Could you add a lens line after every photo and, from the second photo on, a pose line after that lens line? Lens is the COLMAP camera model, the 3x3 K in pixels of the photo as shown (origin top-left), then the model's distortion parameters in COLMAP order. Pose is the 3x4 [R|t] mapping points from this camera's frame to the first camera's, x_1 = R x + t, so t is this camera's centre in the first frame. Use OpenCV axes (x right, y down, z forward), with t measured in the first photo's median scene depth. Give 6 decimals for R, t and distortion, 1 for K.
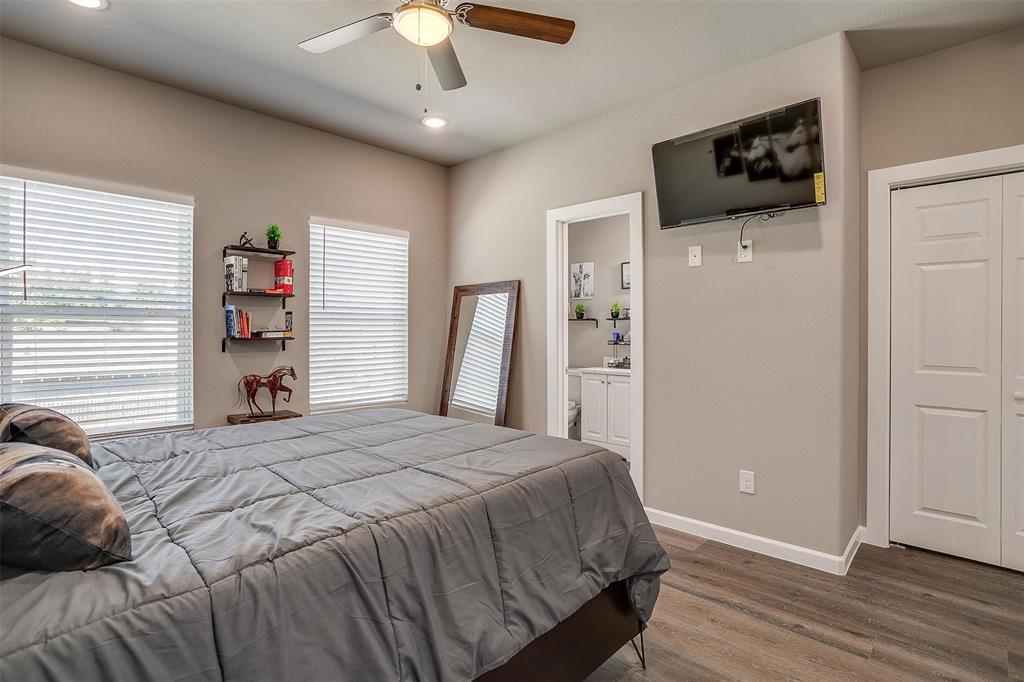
lens RADIAL K [[492.2, 0, 516.8], [0, 492.2, 336.3], [0, 0, 1]] dist [-0.045065, -0.000121]
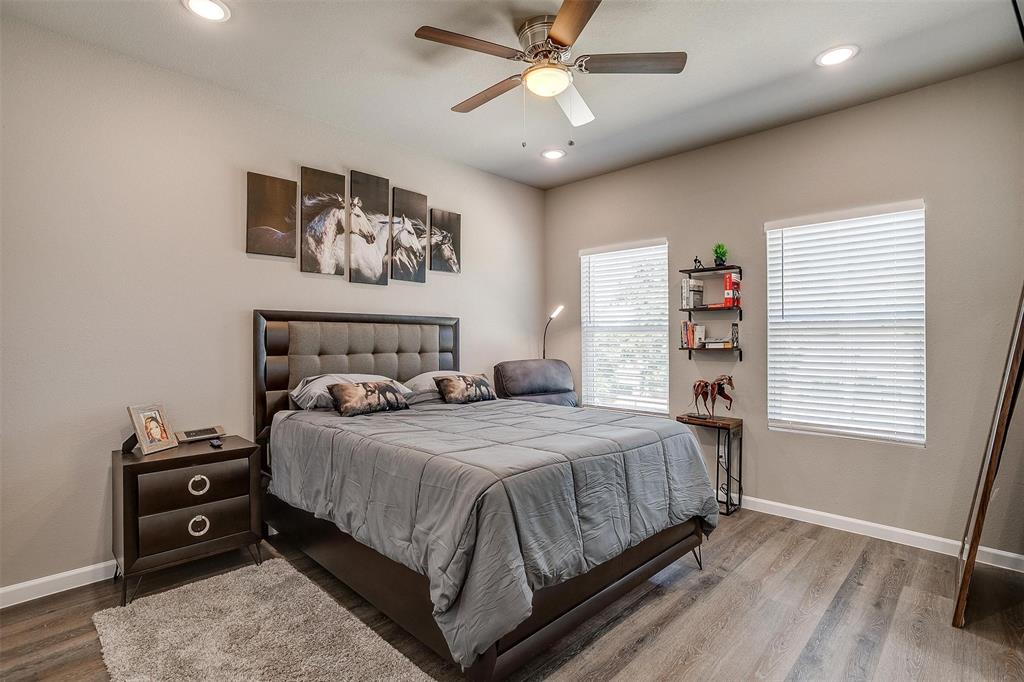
lens RADIAL K [[492.2, 0, 516.8], [0, 492.2, 336.3], [0, 0, 1]] dist [-0.045065, -0.000121]
pose [[-0.038313, -0.010170, -0.999214, 0.590238], [-0.018844, 0.999778, -0.009453, -0.004593], [0.999088, 0.018467, -0.038496, 0.586068]]
